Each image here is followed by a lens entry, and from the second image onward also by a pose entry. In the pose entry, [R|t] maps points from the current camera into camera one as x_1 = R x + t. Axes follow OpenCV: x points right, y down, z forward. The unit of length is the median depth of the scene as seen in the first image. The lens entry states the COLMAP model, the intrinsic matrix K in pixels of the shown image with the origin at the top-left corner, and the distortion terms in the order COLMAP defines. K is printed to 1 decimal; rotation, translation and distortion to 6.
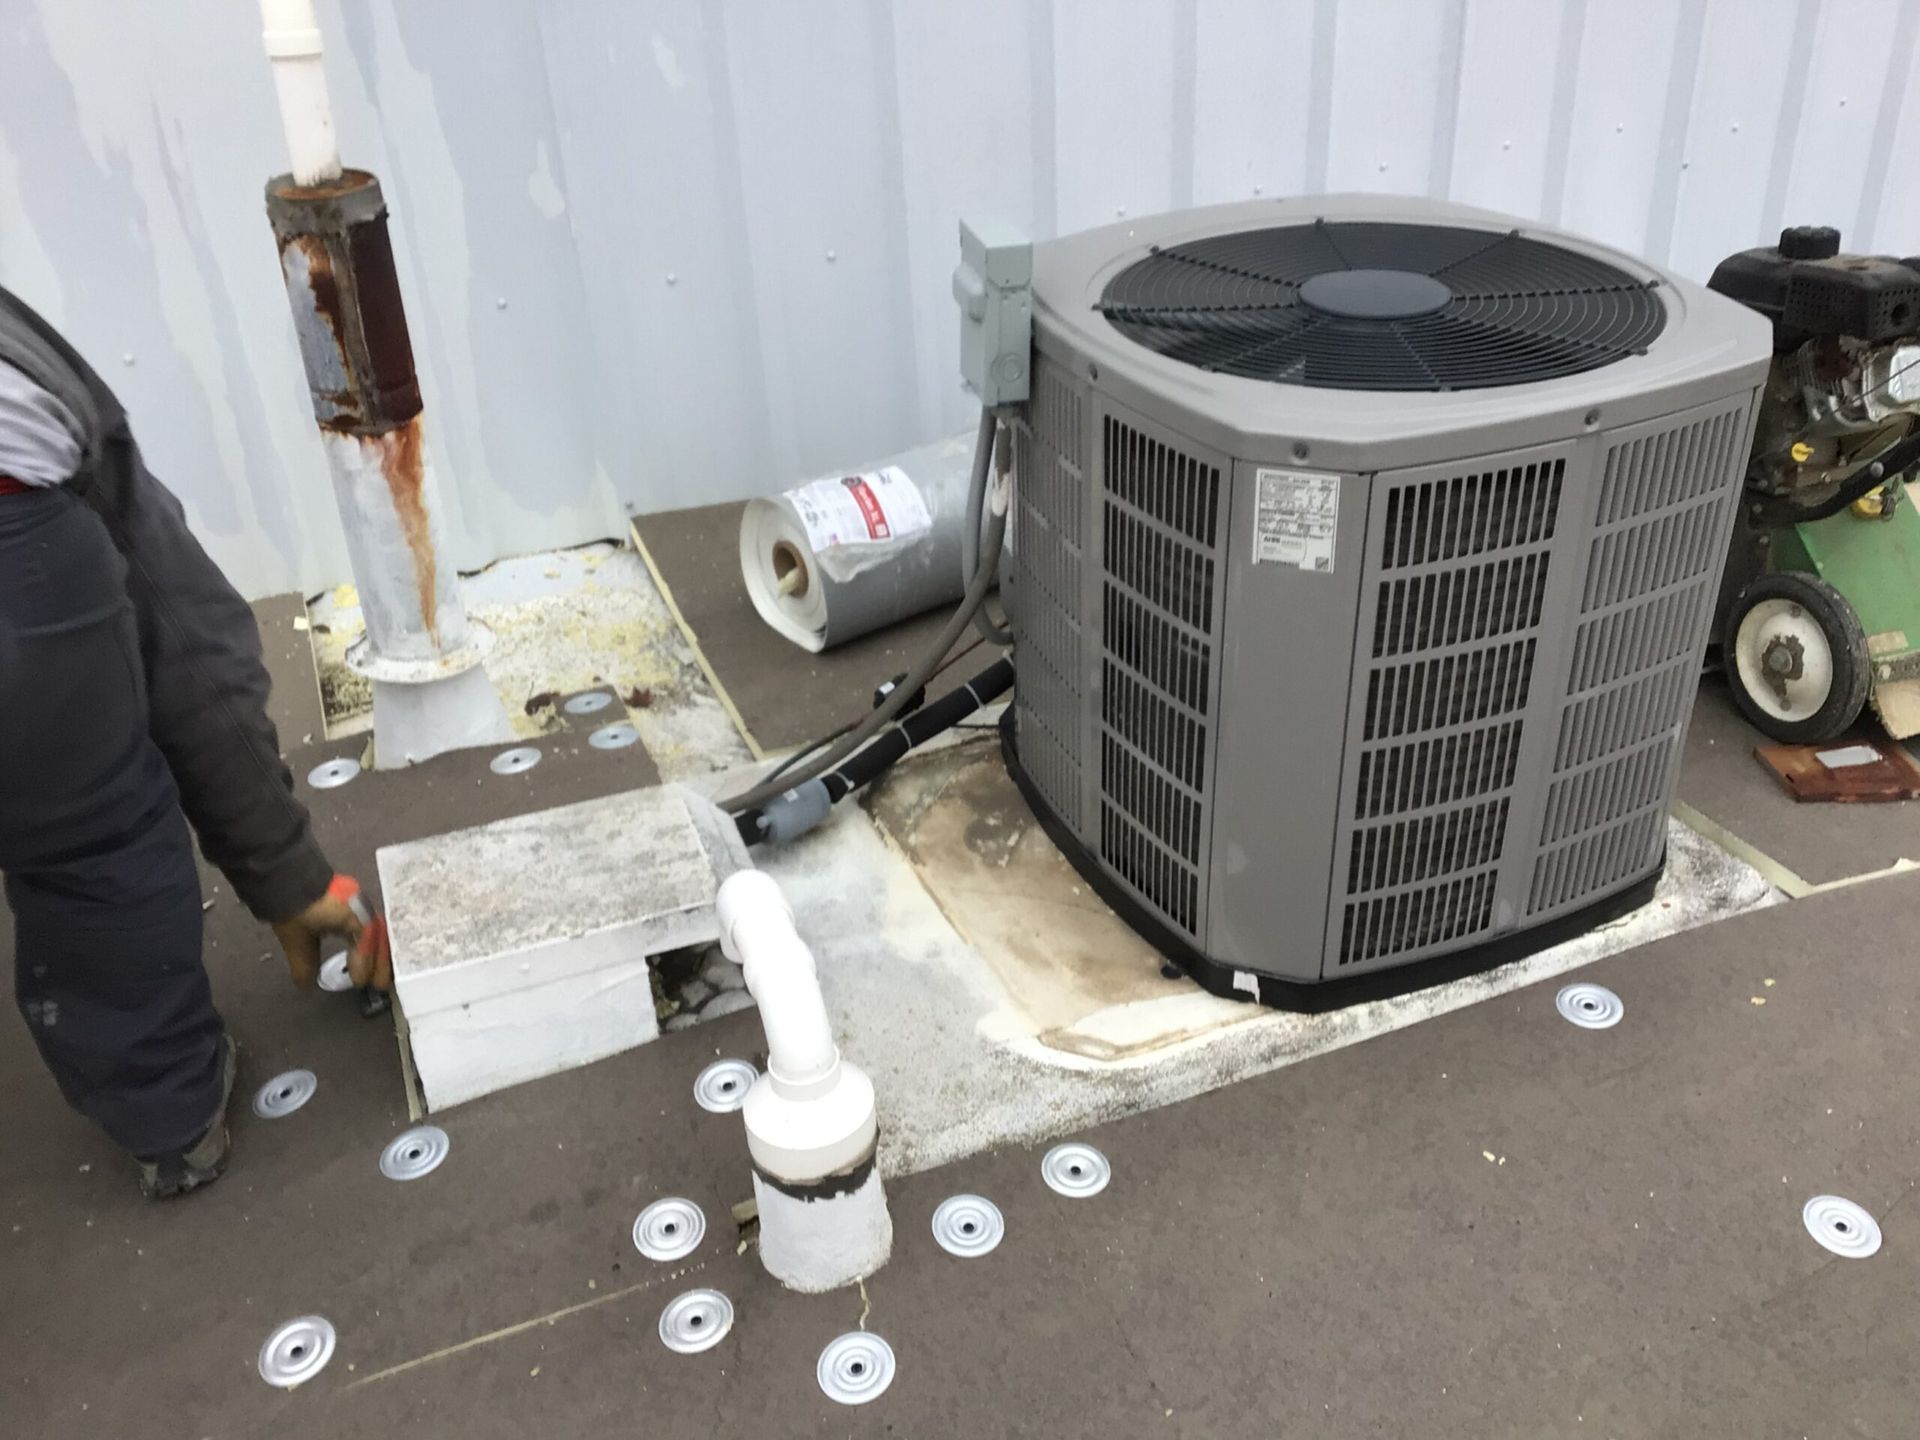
lens RADIAL K [[1739.6, 0, 972.0], [0, 1739.6, 714.4], [0, 0, 1]] dist [0.105731, -0.182708]
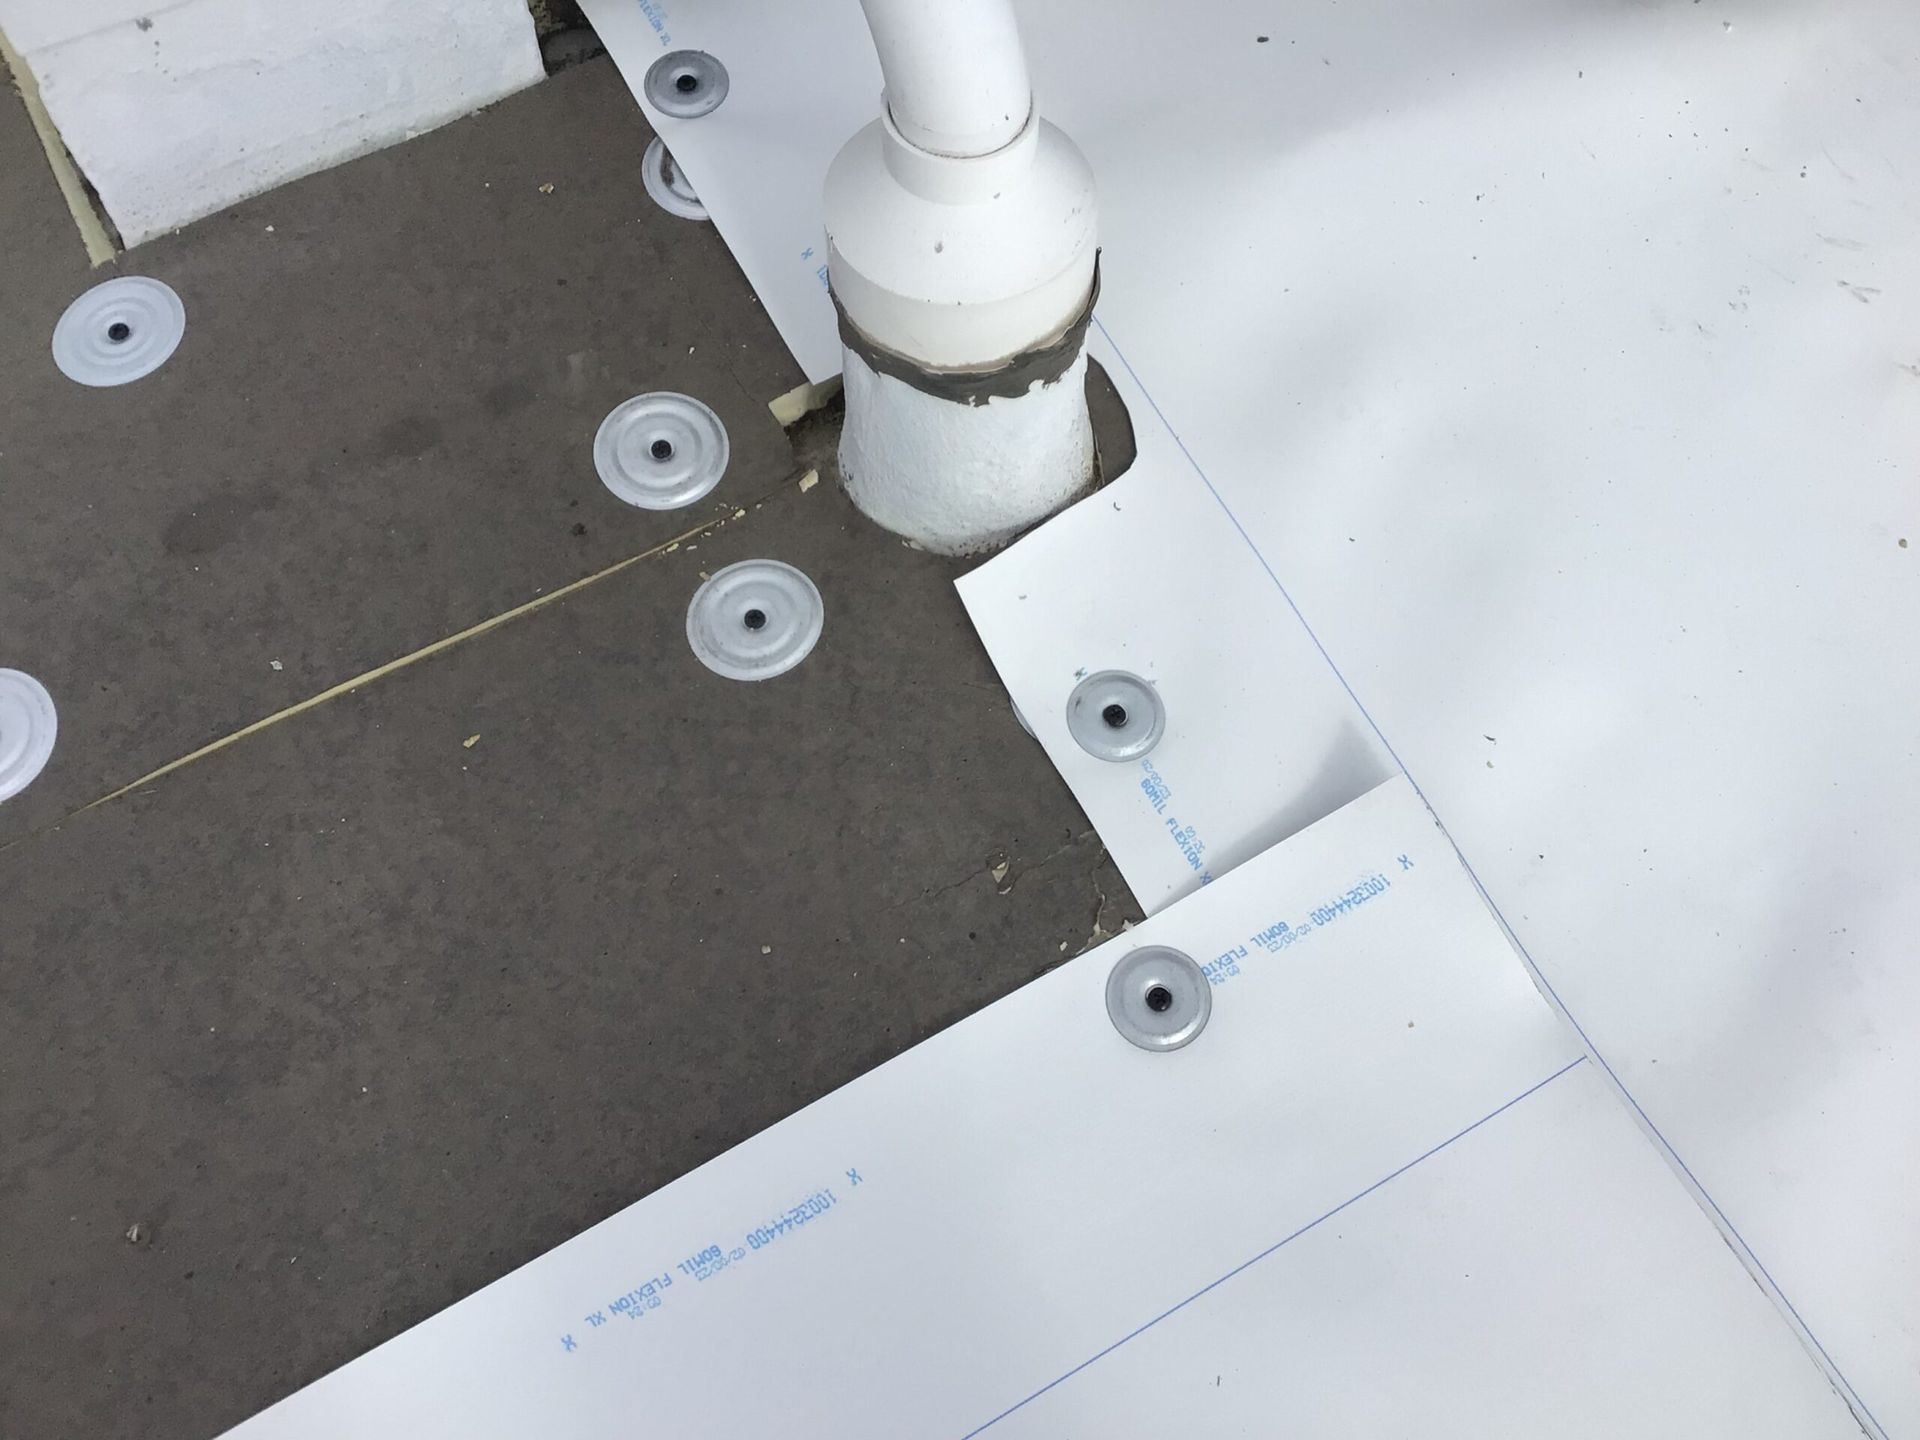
lens RADIAL K [[1739.6, 0, 972.5], [0, 1739.6, 712.0], [0, 0, 1]] dist [0.105731, -0.182708]
pose [[0.989186, -0.094749, 0.111956, -0.133873], [0.024810, 0.860423, 0.508976, 0.086089], [-0.144555, -0.500694, 0.853469, 0.453986]]
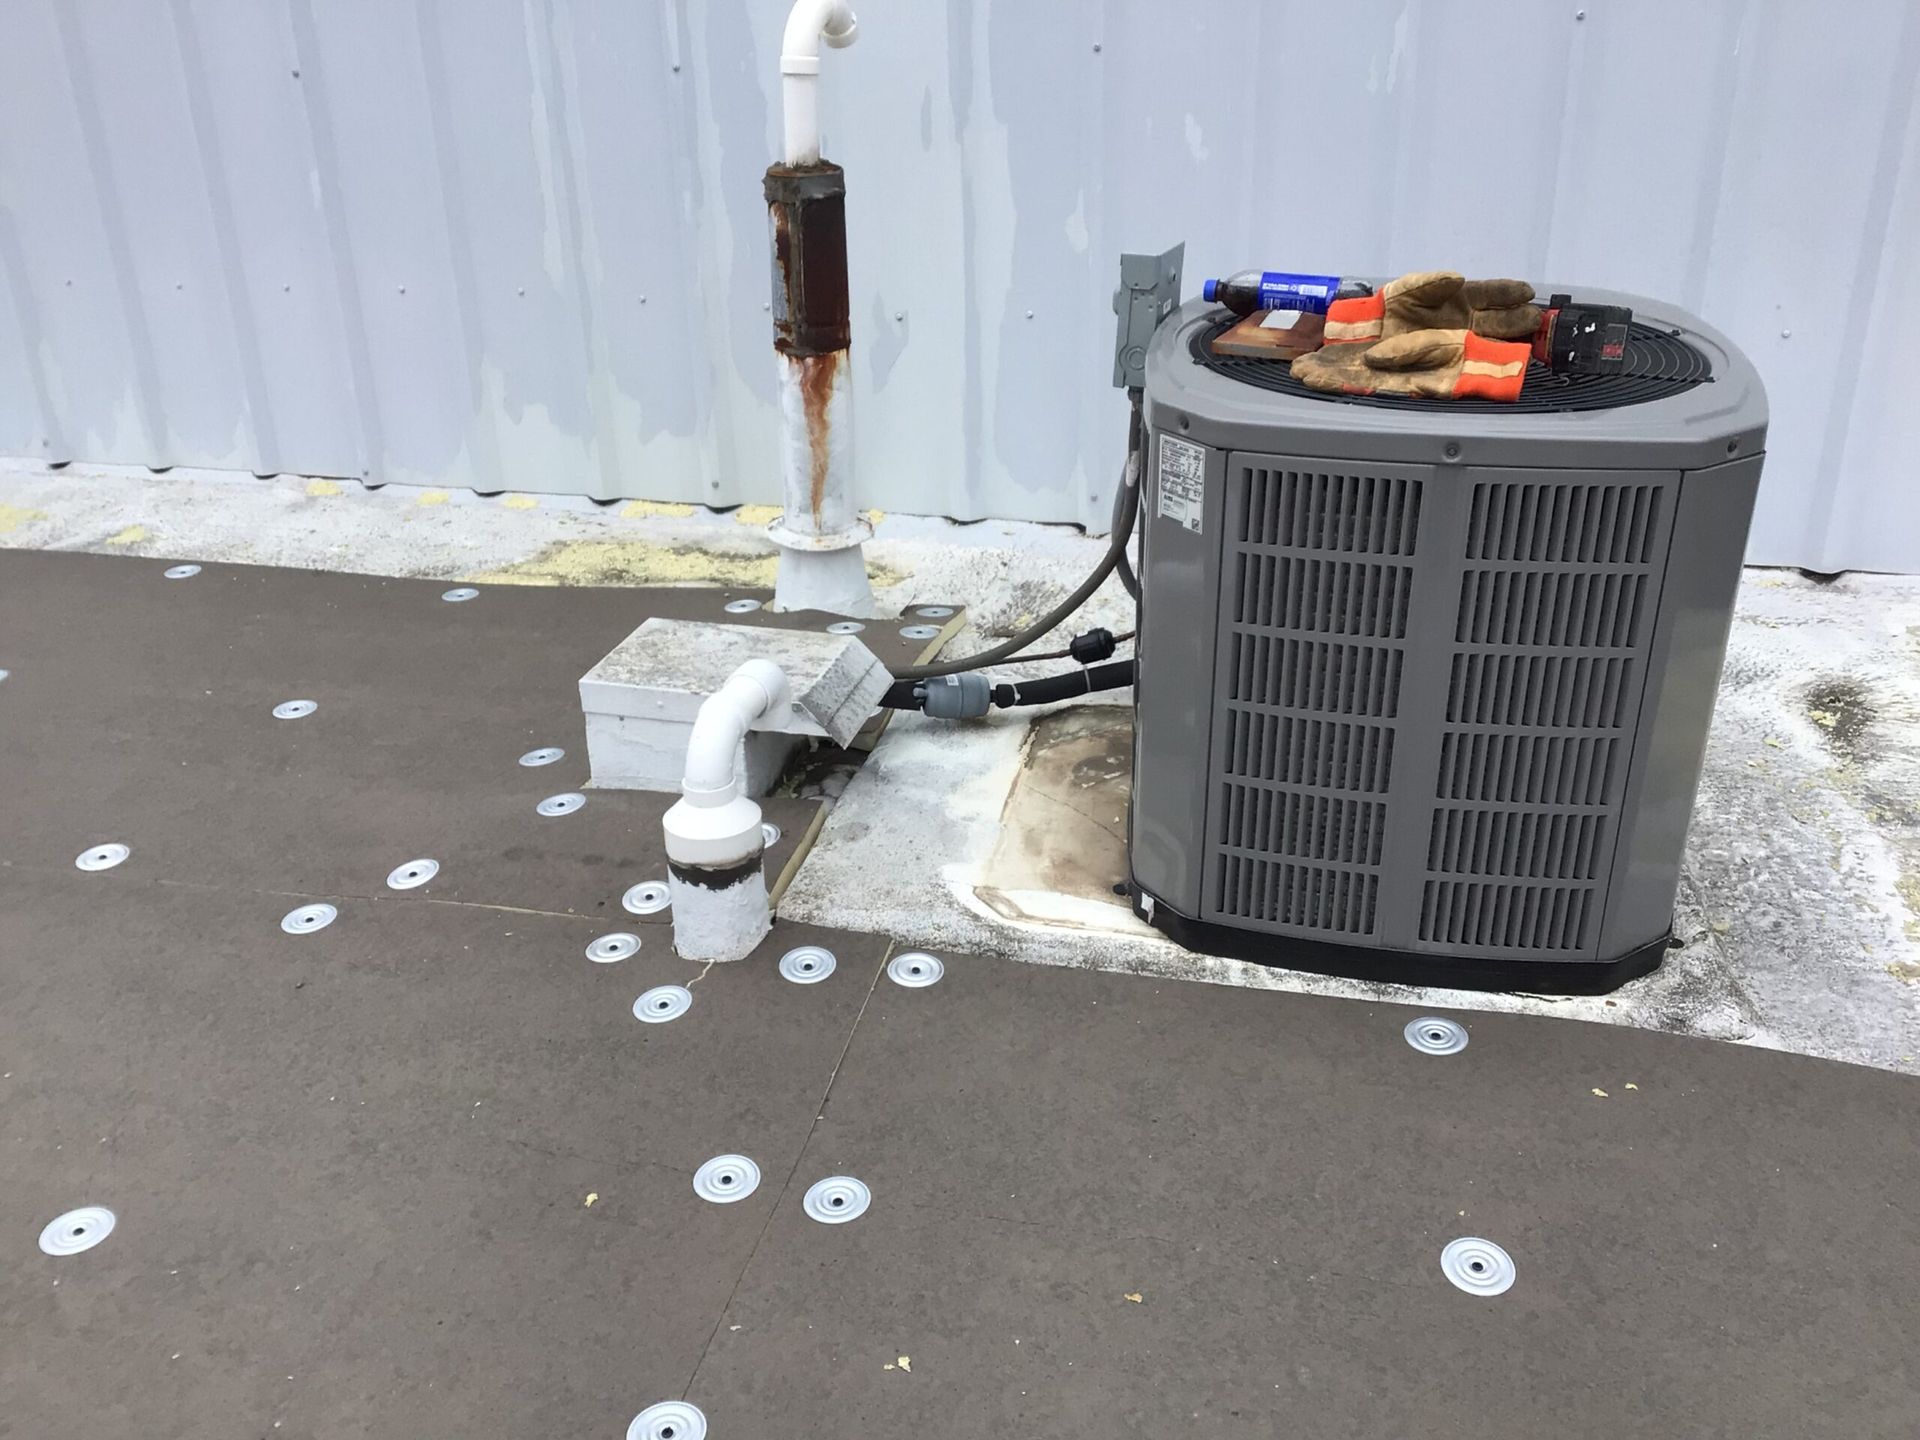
lens RADIAL K [[1739.6, 0, 978.8], [0, 1739.6, 721.5], [0, 0, 1]] dist [0.105731, -0.182708]
pose [[0.810001, 0.265557, -0.522855, 0.648432], [-0.308470, 0.951220, 0.005245, 0.069586], [0.498743, 0.157036, 0.852405, -0.047197]]
